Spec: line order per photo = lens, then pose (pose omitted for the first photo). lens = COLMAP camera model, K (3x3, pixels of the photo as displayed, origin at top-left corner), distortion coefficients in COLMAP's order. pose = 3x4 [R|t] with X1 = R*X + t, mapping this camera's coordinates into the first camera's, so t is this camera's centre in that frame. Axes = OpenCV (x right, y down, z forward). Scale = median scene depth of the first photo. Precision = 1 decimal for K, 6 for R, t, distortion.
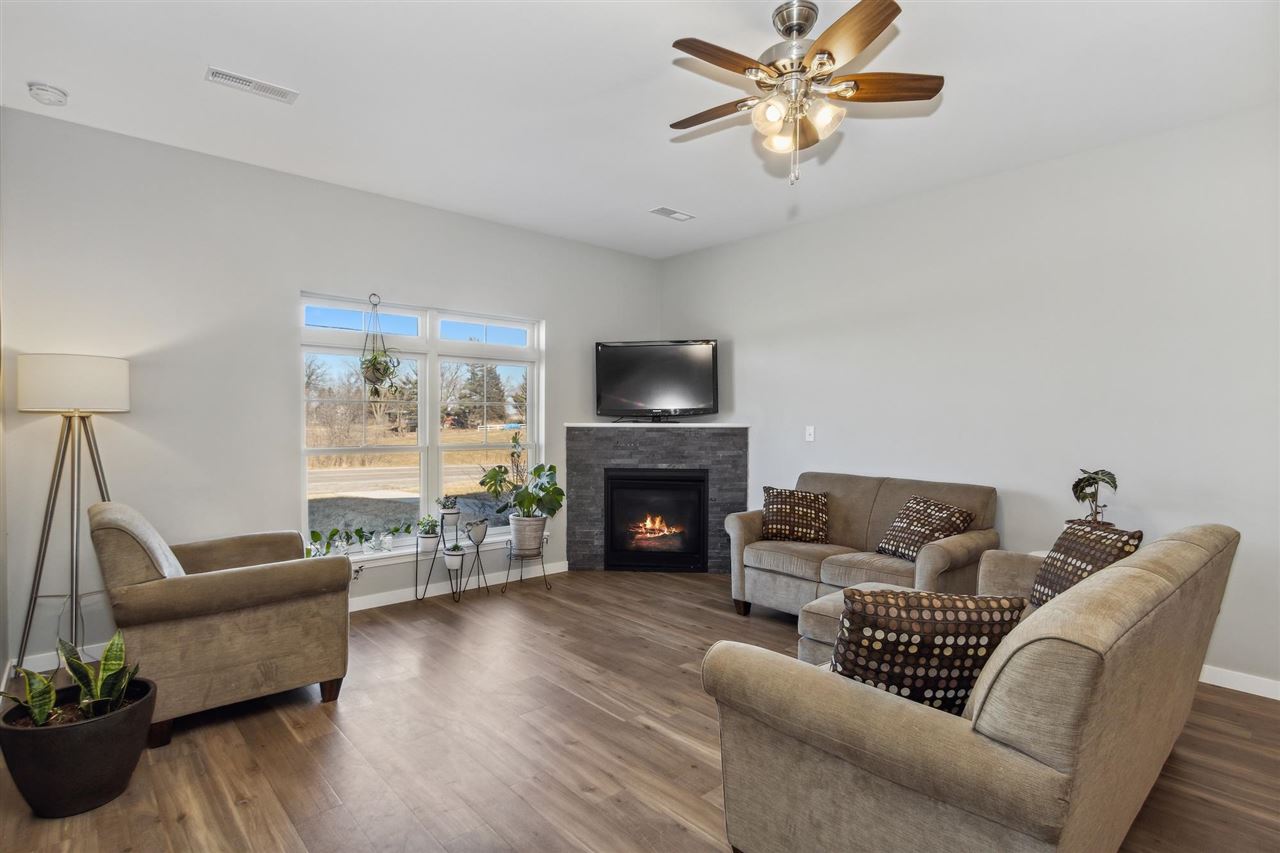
lens RADIAL K [[641.2, 0, 638.7], [0, 641.2, 427.1], [0, 0, 1]] dist [-0.003054, 0.000231]
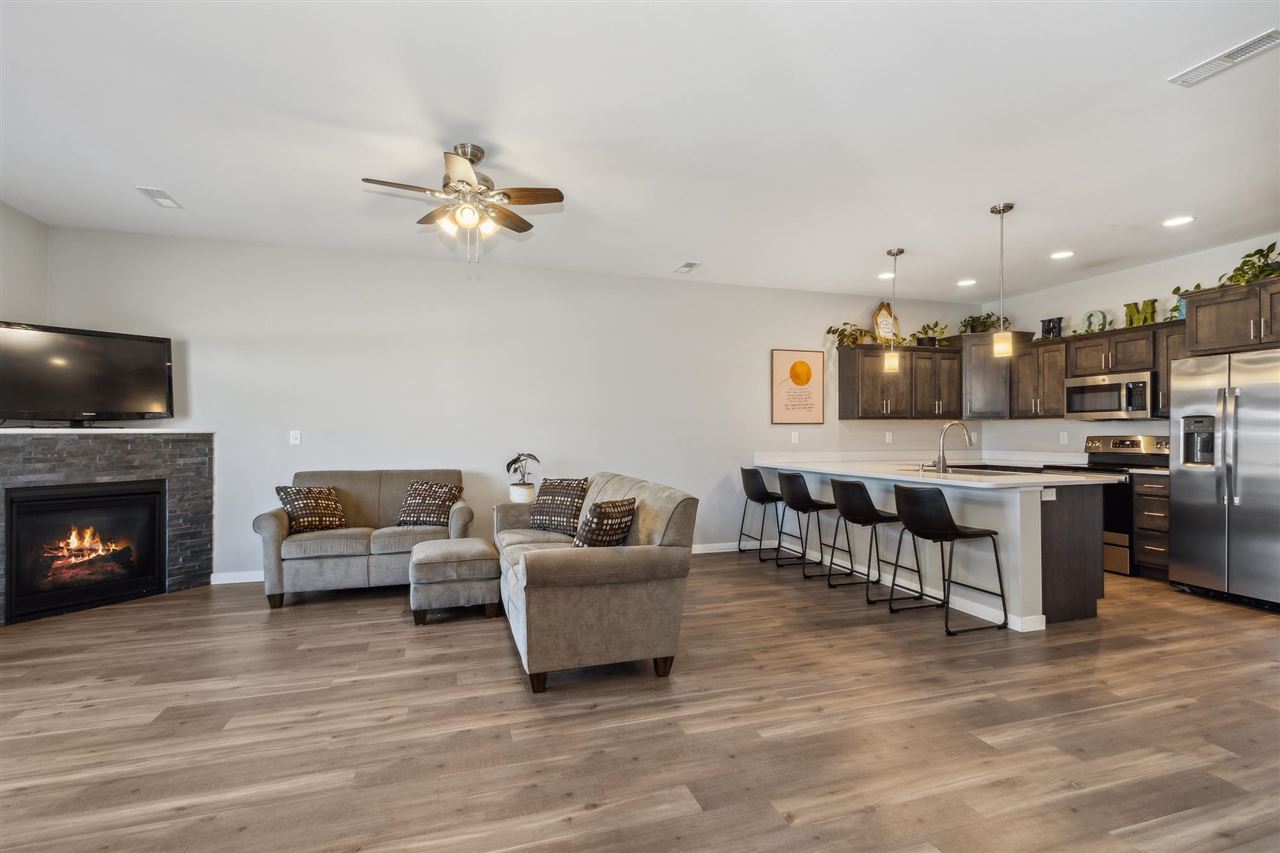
lens RADIAL K [[595.8, 0, 641.6], [0, 595.8, 429.5], [0, 0, 1]] dist [0.000994, -0.000034]
pose [[0.403544, -0.000625, 0.914960, -0.478714], [0.016377, 0.999845, -0.006540, 0.014189], [-0.914814, 0.017623, 0.403492, 0.042979]]
